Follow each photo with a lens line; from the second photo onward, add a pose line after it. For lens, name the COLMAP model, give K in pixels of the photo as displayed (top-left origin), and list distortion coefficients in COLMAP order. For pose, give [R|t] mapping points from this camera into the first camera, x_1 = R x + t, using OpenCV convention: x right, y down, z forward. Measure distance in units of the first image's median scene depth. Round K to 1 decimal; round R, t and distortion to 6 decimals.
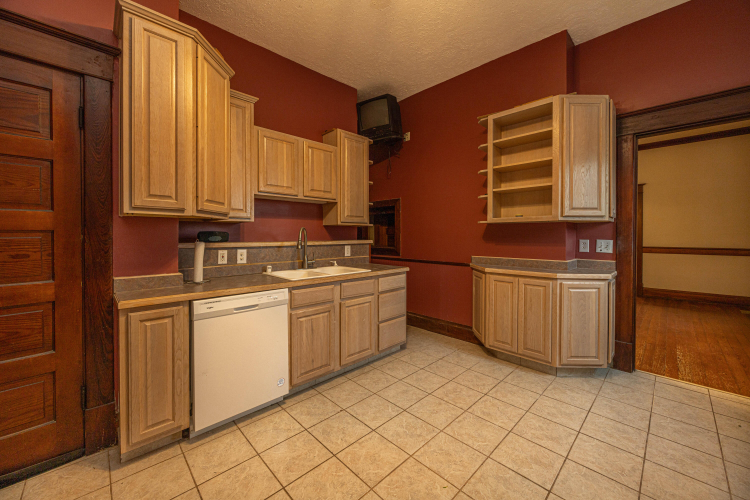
lens RADIAL K [[290.8, 0, 365.2], [0, 290.8, 248.5], [0, 0, 1]] dist [-0.000009, 0.000116]
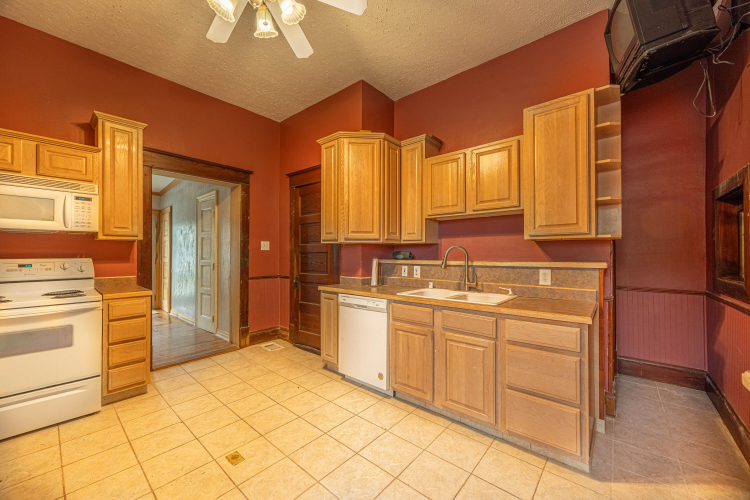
lens RADIAL K [[287.4, 0, 376.6], [0, 287.4, 261.5], [0, 0, 1]] dist [0.000804, 0.000090]
pose [[0.112050, 0.025479, -0.993376, 0.742631], [-0.044375, 0.998802, 0.020612, -0.032928], [0.992711, 0.041771, 0.113047, 0.702088]]
